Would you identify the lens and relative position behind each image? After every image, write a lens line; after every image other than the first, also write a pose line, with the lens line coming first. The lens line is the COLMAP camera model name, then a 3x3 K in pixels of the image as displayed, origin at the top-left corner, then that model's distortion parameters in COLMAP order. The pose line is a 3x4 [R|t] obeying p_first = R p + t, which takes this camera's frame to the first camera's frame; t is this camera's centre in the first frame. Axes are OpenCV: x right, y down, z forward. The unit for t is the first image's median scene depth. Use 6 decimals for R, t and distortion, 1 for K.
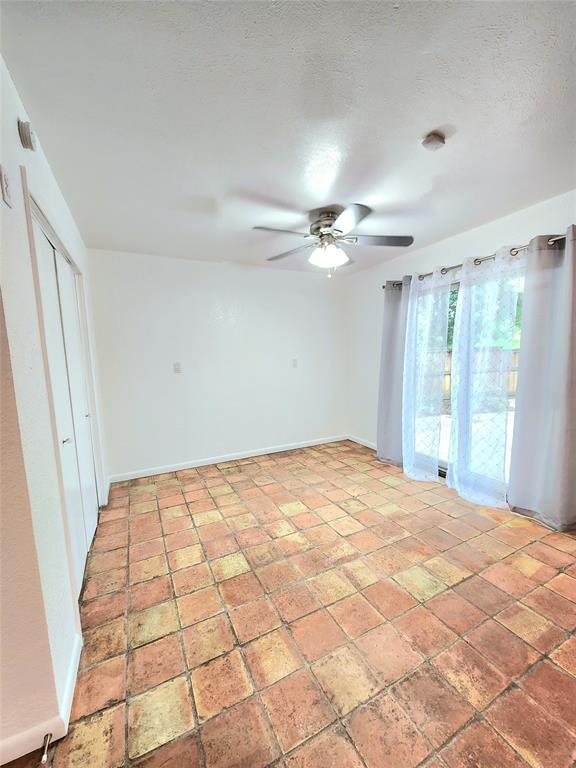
lens RADIAL K [[311.5, 0, 288.9], [0, 311.5, 387.3], [0, 0, 1]] dist [-0.009244, -0.001823]
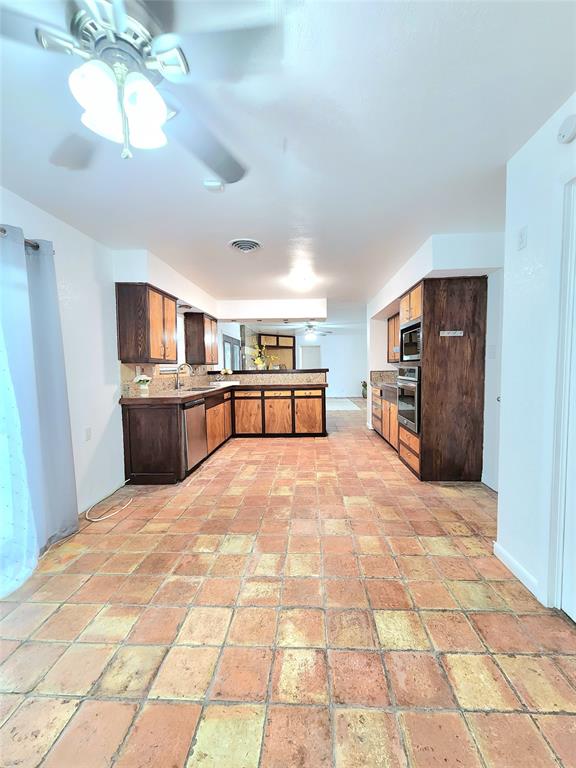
lens RADIAL K [[311.5, 0, 289.4], [0, 311.5, 385.4], [0, 0, 1]] dist [-0.009244, -0.001823]
pose [[-0.865256, 0.013649, 0.501145, -0.343435], [0.097143, 0.985248, 0.140888, -0.124237], [-0.491829, 0.170587, -0.853818, 1.679069]]
